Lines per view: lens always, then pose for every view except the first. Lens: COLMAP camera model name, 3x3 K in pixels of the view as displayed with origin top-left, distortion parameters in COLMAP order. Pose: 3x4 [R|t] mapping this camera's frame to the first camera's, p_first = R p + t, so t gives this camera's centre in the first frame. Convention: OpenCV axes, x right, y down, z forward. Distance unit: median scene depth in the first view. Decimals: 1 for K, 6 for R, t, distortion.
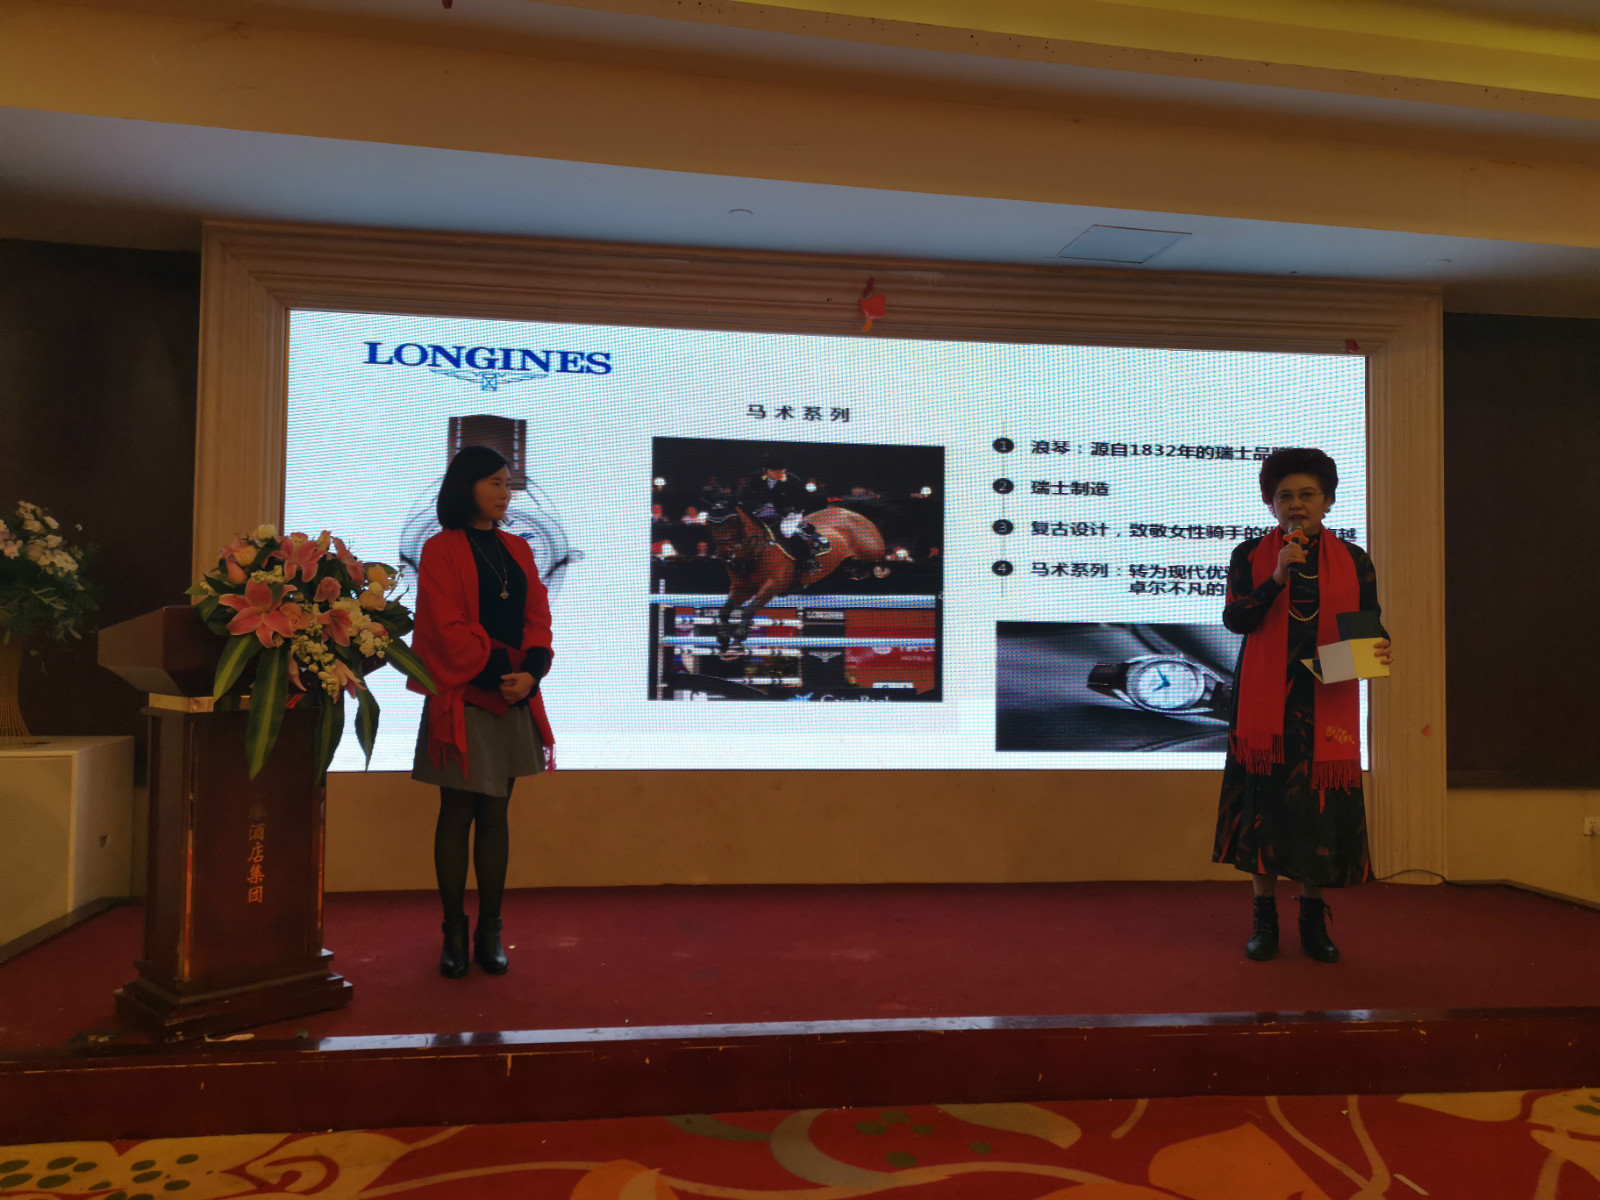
lens RADIAL K [[1239.3, 0, 796.3], [0, 1239.3, 595.5], [0, 0, 1]] dist [0.054799, -0.043839]
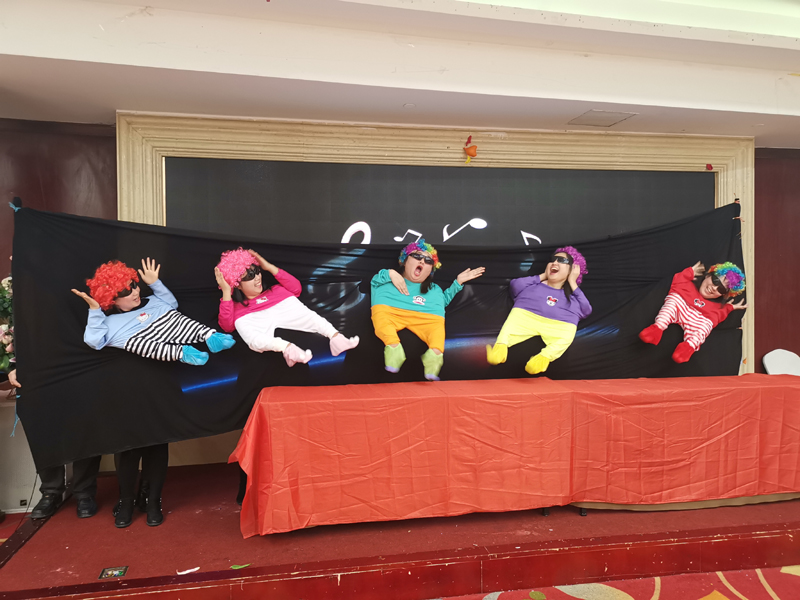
lens RADIAL K [[616.3, 0, 400.2], [0, 616.3, 298.9], [0, 0, 1]] dist [0.063684, -0.054908]
pose [[0.998223, -0.021504, 0.055571, -0.166995], [0.018564, 0.998428, 0.052885, -0.091109], [-0.056621, -0.051759, 0.997053, 0.067742]]
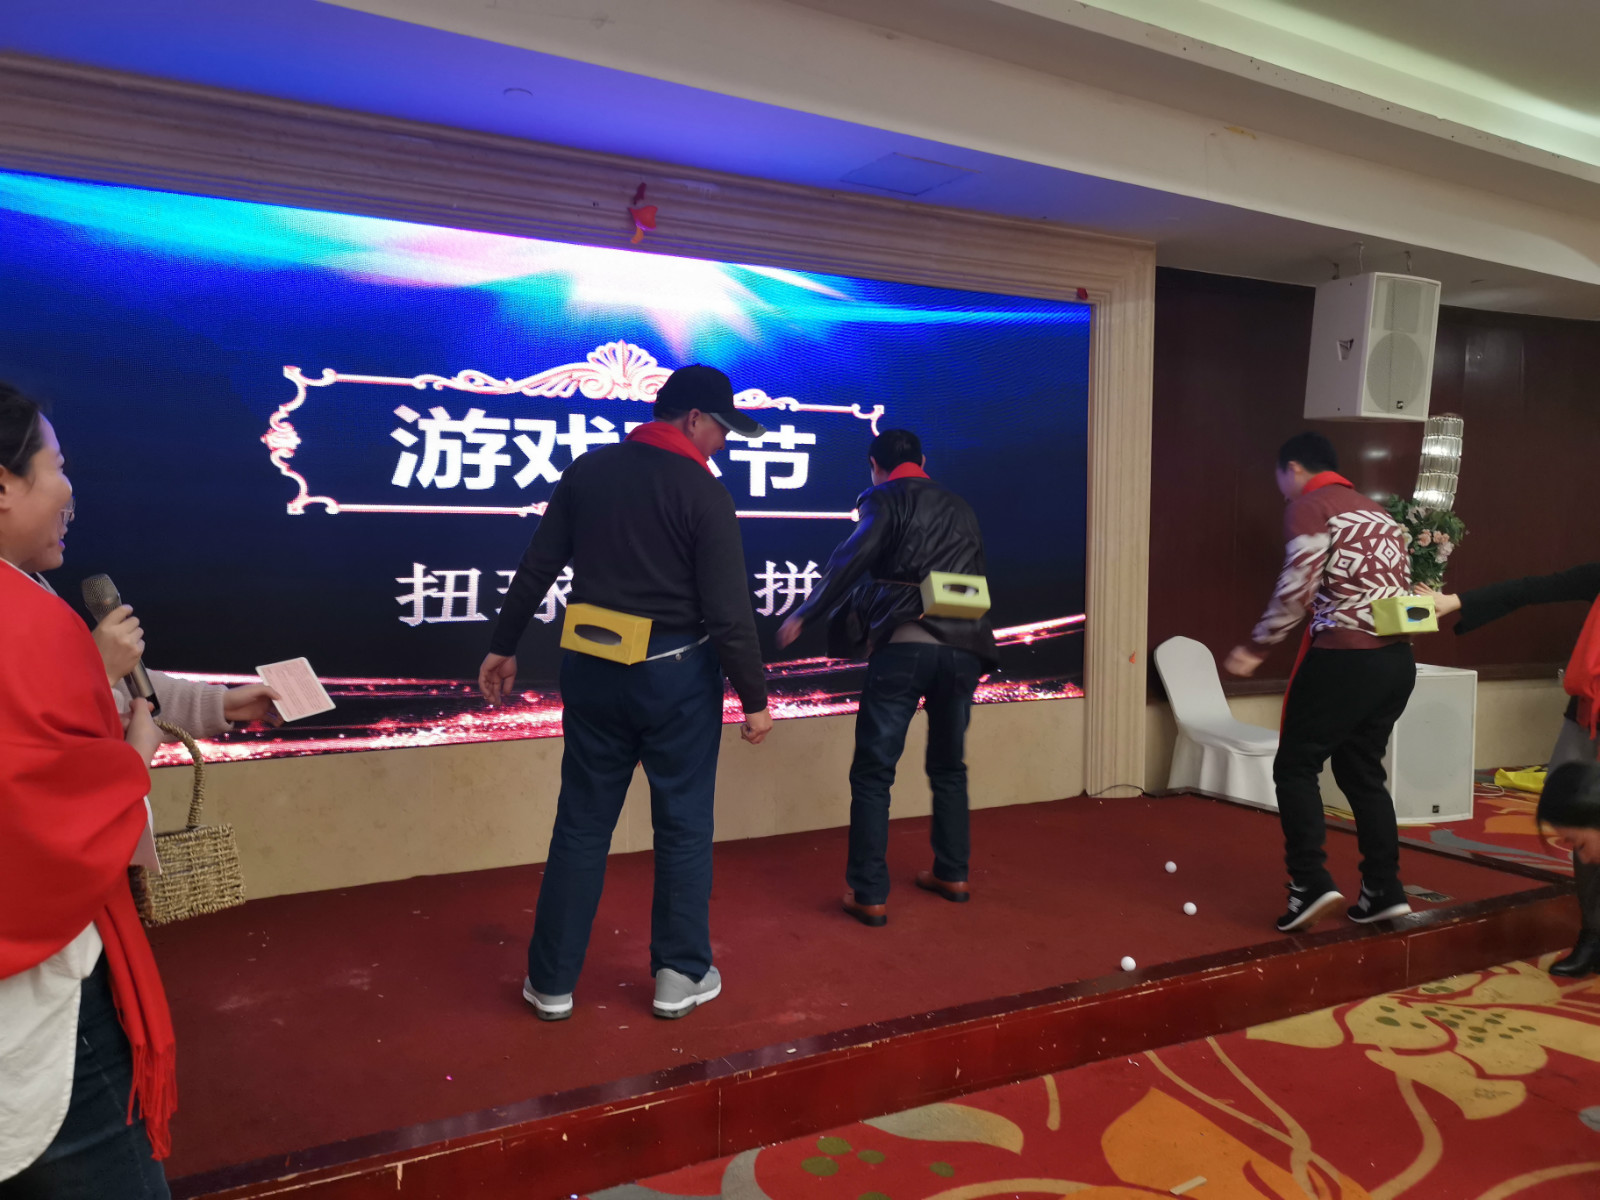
lens RADIAL K [[1225.1, 0, 800.0], [0, 1225.1, 600.0], [0, 0, 1]] dist [0.063737, -0.051345]
pose [[0.935020, -0.025855, 0.353651, -0.243043], [-0.006560, 0.995906, 0.090153, -0.062843], [-0.354535, -0.086615, 0.931023, 0.181019]]
